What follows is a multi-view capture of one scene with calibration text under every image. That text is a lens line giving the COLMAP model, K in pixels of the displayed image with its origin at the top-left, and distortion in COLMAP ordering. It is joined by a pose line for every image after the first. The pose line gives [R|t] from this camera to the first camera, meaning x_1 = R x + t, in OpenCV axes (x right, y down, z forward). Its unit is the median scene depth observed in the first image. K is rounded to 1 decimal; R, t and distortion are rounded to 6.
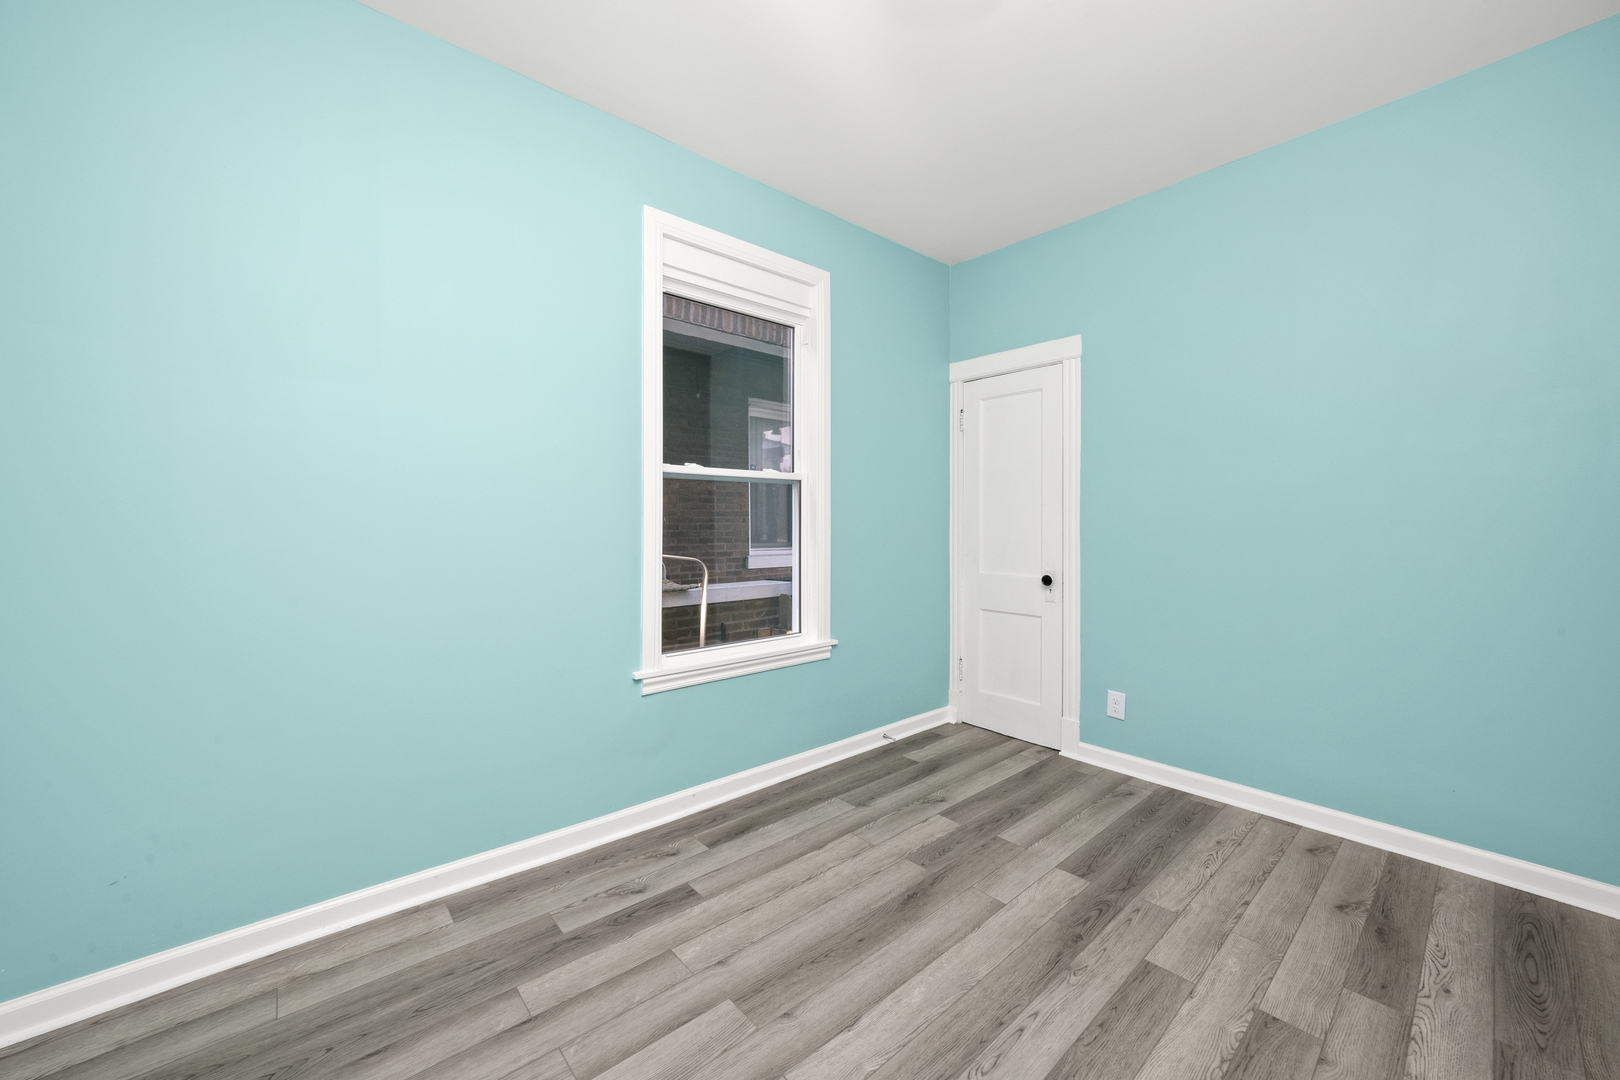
lens RADIAL K [[610.0, 0, 808.5], [0, 610.0, 525.9], [0, 0, 1]] dist [-0.013361, 0.000056]
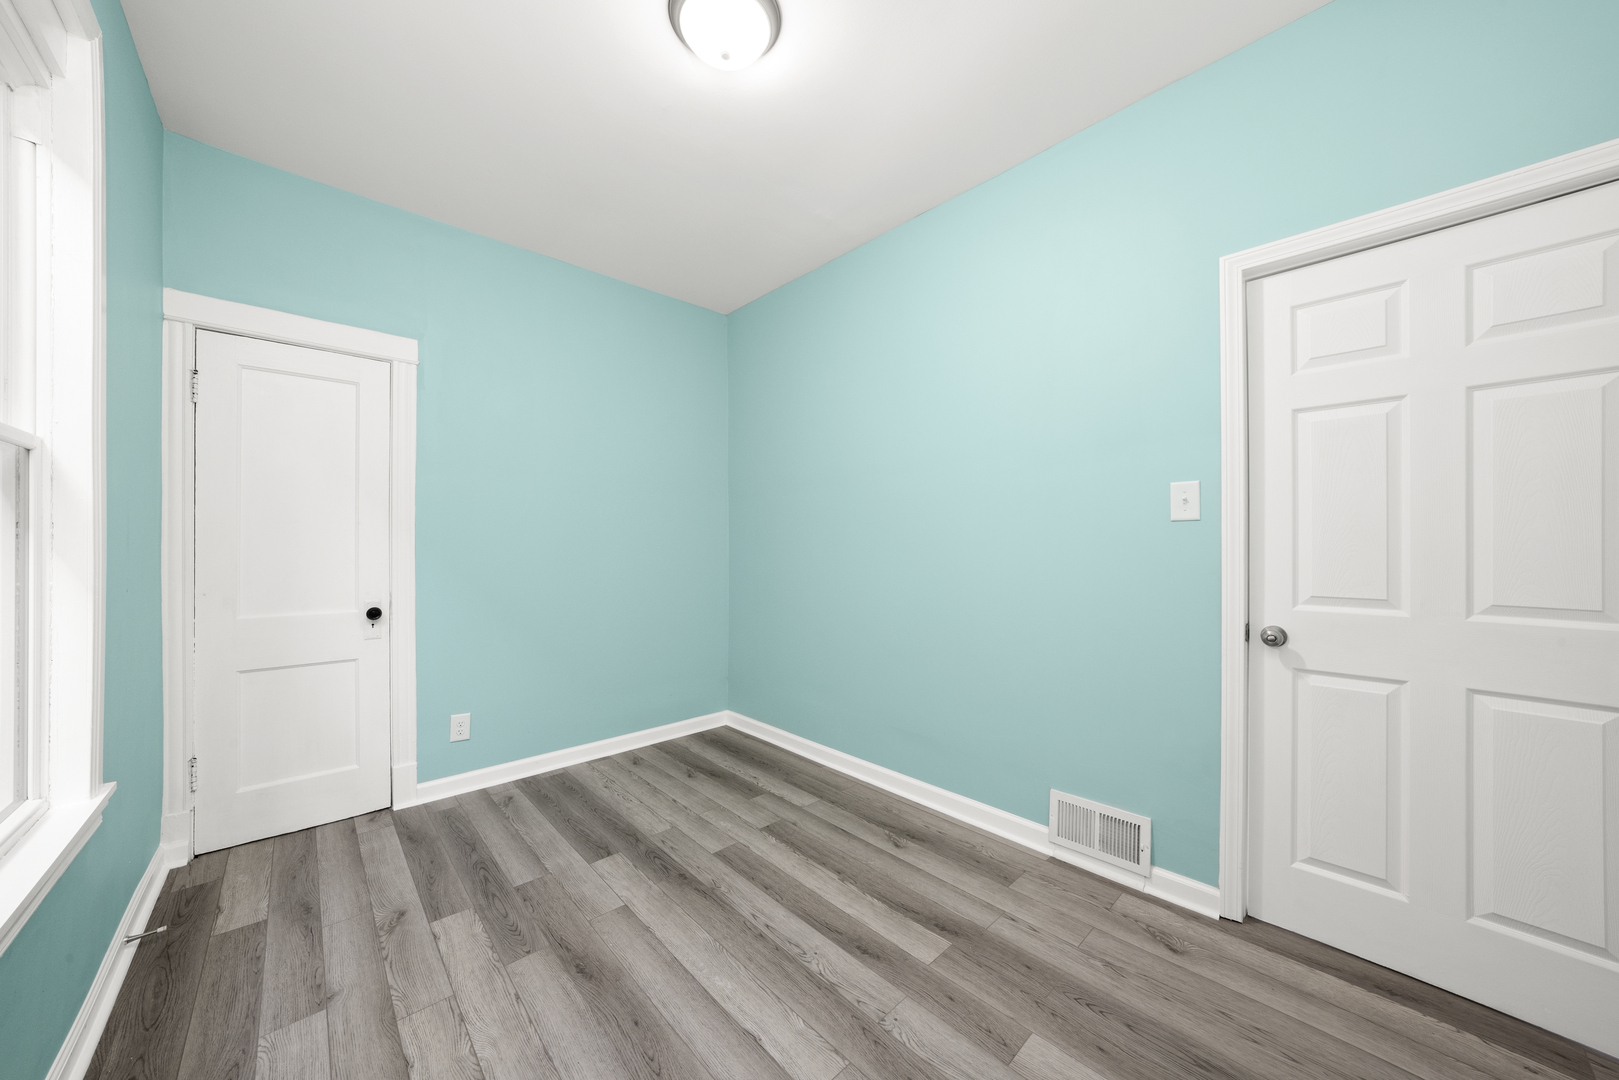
lens RADIAL K [[557.1, 0, 809.5], [0, 557.1, 540.0], [0, 0, 1]] dist [-0.012079, 0.000164]
pose [[-0.028413, 0.007996, 0.999564, -0.653466], [0.005984, 0.999951, -0.007829, -0.004171], [-0.999578, 0.005759, -0.028459, 0.697646]]
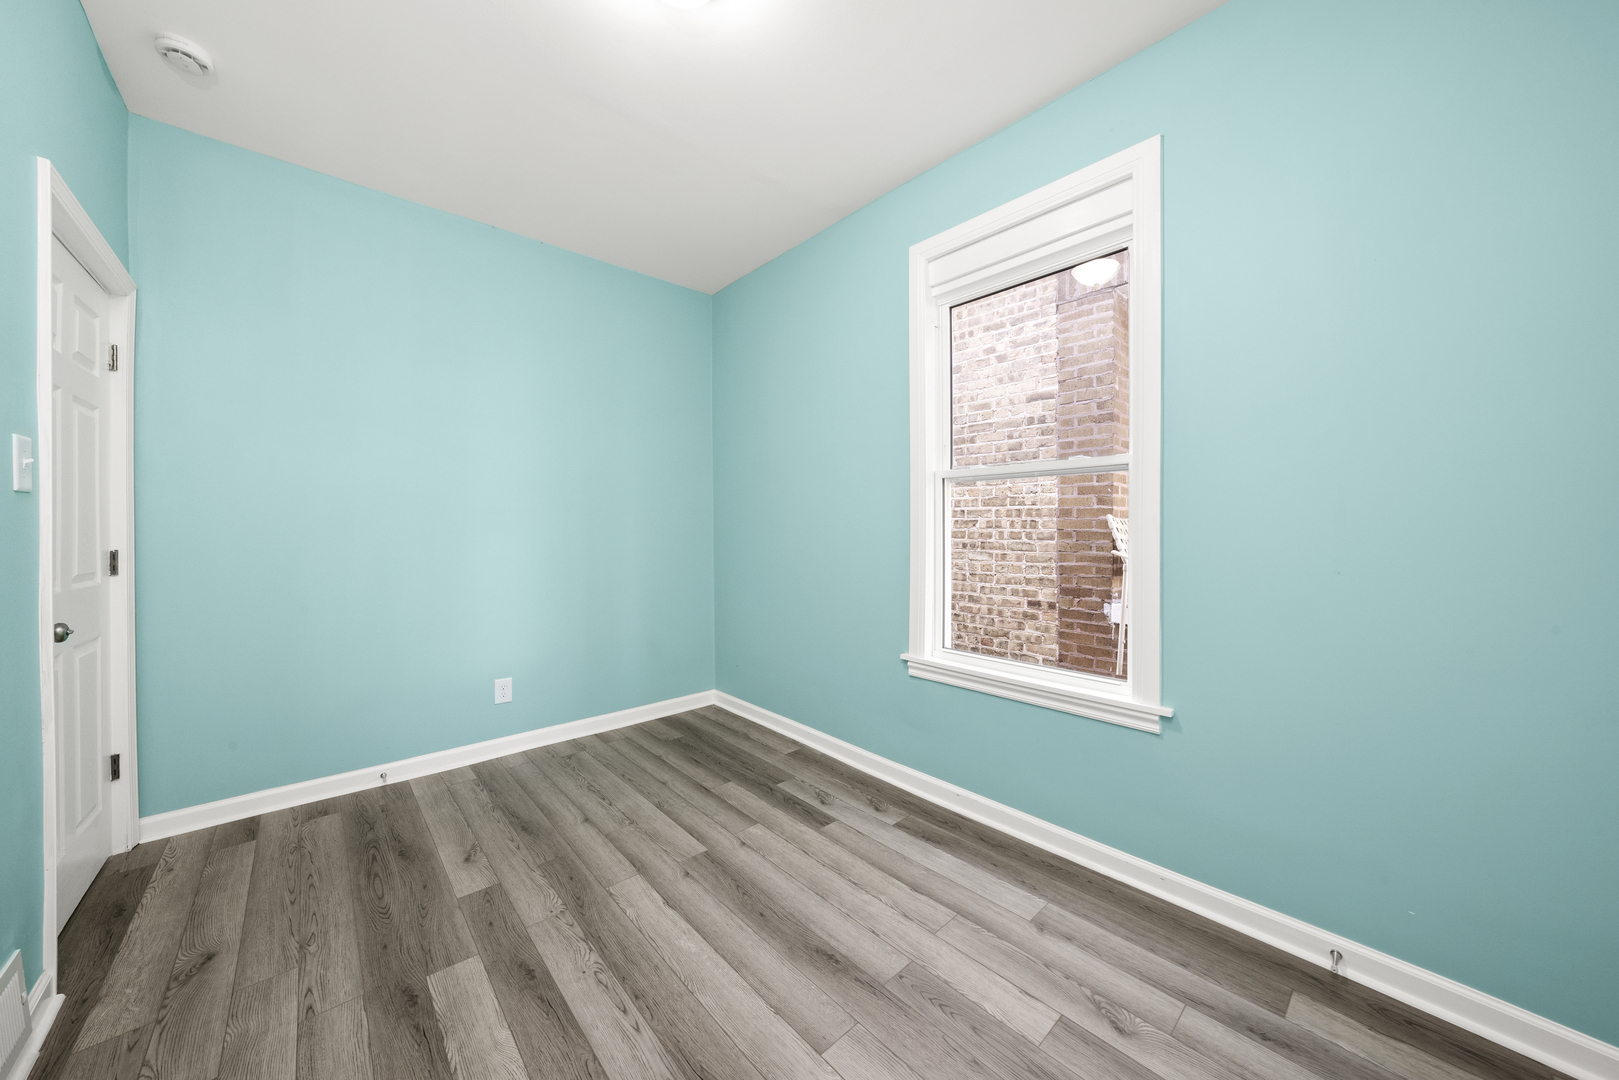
lens RADIAL K [[574.4, 0, 804.9], [0, 574.4, 530.6], [0, 0, 1]] dist [-0.028760, 0.007783]
pose [[0.001081, 0.006155, -0.999980, 0.983153], [-0.001857, 0.999979, 0.006153, -0.000130], [0.999998, 0.001851, 0.001092, 0.974341]]
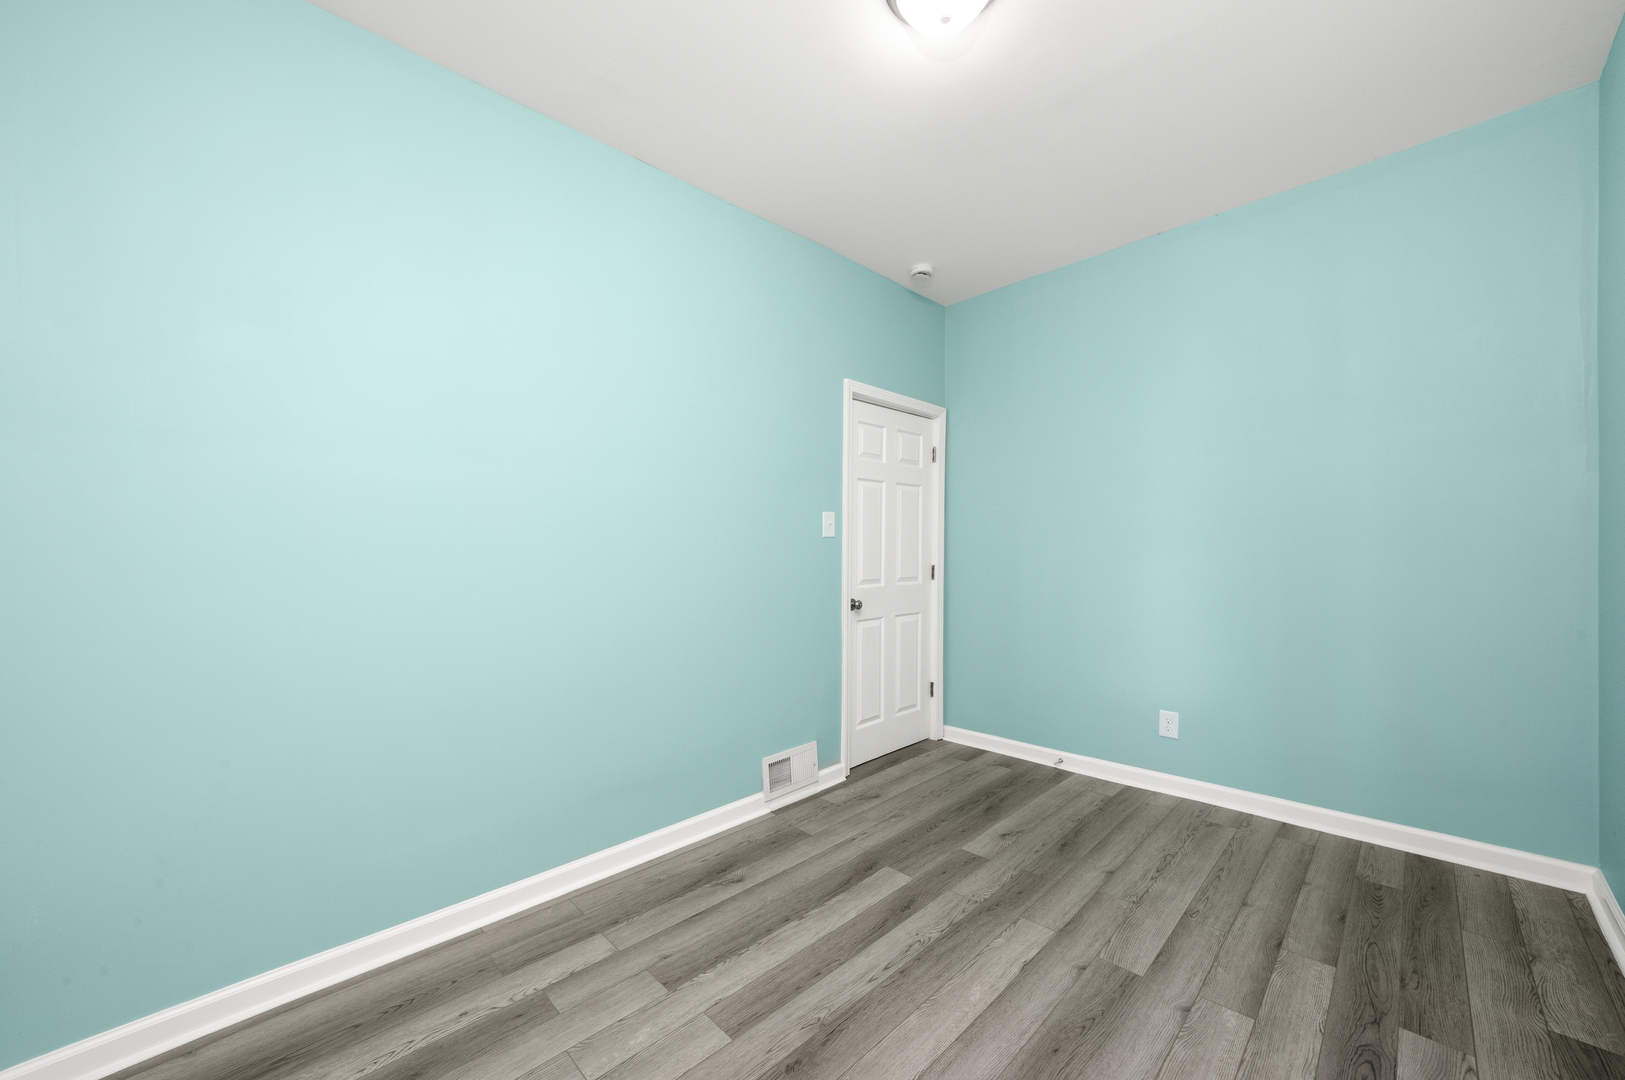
lens RADIAL K [[599.3, 0, 800.3], [0, 599.3, 548.8], [0, 0, 1]] dist [-0.026797, 0.006741]
pose [[-0.999463, 0.014232, -0.029527, 0.408699], [0.014339, 0.999891, -0.003408, -0.006698], [0.029475, -0.003830, -0.999558, 1.631826]]
